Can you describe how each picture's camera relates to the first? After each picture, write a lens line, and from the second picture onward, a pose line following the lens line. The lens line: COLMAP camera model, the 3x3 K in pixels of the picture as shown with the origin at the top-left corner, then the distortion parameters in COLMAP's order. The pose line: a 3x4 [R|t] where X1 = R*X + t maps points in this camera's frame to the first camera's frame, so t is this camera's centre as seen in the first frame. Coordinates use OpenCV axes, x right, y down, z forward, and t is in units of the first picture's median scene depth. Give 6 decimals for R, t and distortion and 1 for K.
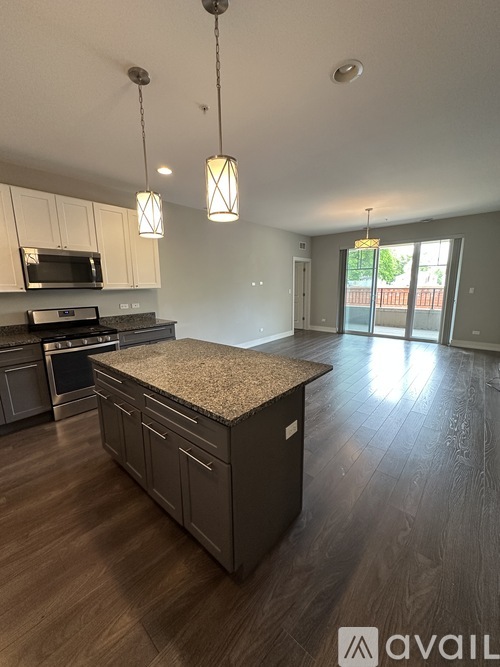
lens RADIAL K [[266.2, 0, 250.0], [0, 266.2, 333.5], [0, 0, 1]] dist [-0.001161, 0.000399]
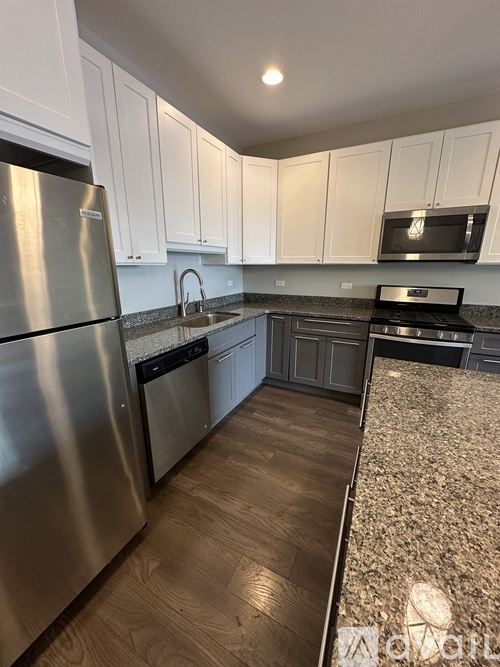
lens RADIAL K [[271.9, 0, 250.0], [0, 271.9, 333.5], [0, 0, 1]] dist [-0.000412, 0.000007]
pose [[0.248858, 0.265343, -0.931484, -0.016064], [-0.176229, 0.958091, 0.225841, -0.044734], [0.952372, 0.107952, 0.285190, 0.248855]]
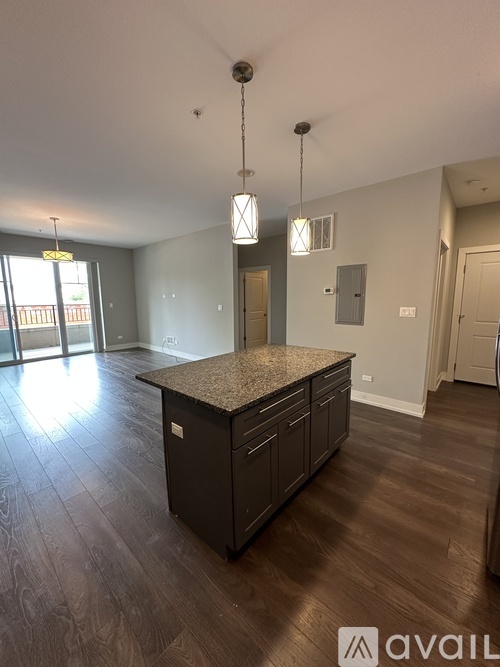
lens RADIAL K [[266.2, 0, 250.0], [0, 266.2, 333.5], [0, 0, 1]] dist [-0.001161, 0.000399]
pose [[0.003679, -0.122985, 0.992402, -0.638455], [0.191485, 0.974131, 0.120011, -0.080197], [-0.981489, 0.189589, 0.027134, 0.491479]]
